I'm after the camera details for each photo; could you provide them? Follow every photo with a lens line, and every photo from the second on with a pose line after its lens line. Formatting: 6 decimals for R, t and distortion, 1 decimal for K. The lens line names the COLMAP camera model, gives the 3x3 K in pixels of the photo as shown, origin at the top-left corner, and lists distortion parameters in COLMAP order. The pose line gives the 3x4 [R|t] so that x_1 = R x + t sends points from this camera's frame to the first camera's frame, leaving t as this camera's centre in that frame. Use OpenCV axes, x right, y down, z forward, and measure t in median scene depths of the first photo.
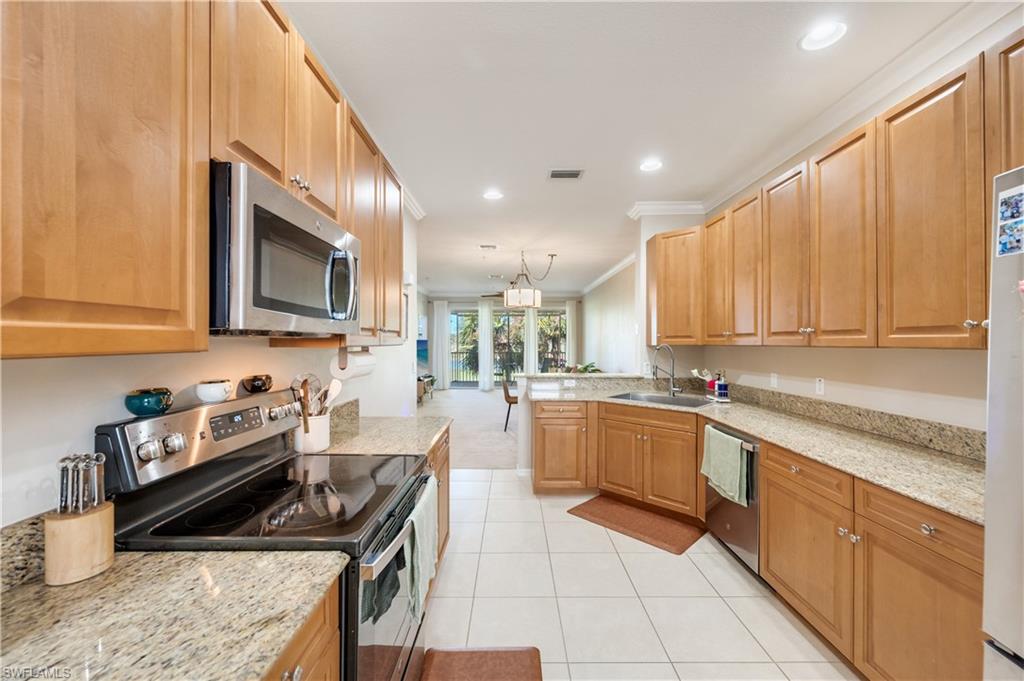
lens RADIAL K [[401.8, 0, 512.3], [0, 401.8, 341.3], [0, 0, 1]] dist [-0.002484, 0.000319]
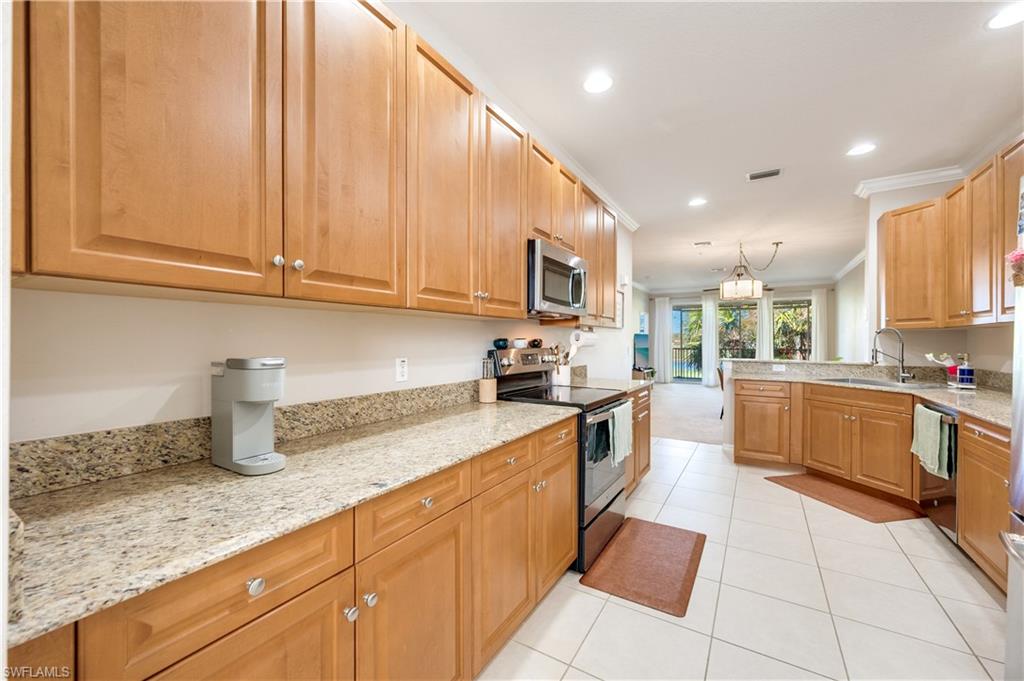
lens RADIAL K [[401.8, 0, 510.8], [0, 401.8, 342.8], [0, 0, 1]] dist [-0.002484, 0.000319]
pose [[0.850602, 0.003155, -0.525800, 0.129315], [-0.001282, 0.999991, 0.003926, 0.047176], [0.525808, -0.002666, 0.850599, -0.333278]]
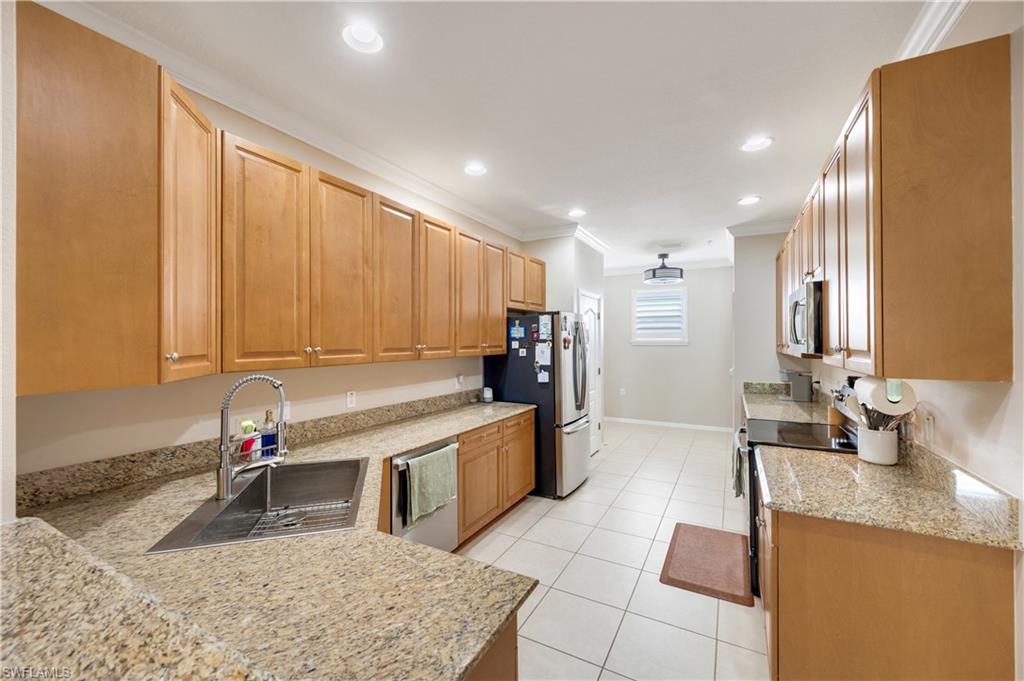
lens RADIAL K [[401.8, 0, 511.8], [0, 401.8, 339.9], [0, 0, 1]] dist [-0.002484, 0.000319]
pose [[-0.875533, 0.003023, 0.483150, -0.089962], [0.001901, 0.999994, -0.002811, -0.032509], [-0.483155, -0.001543, -0.875533, 1.401329]]
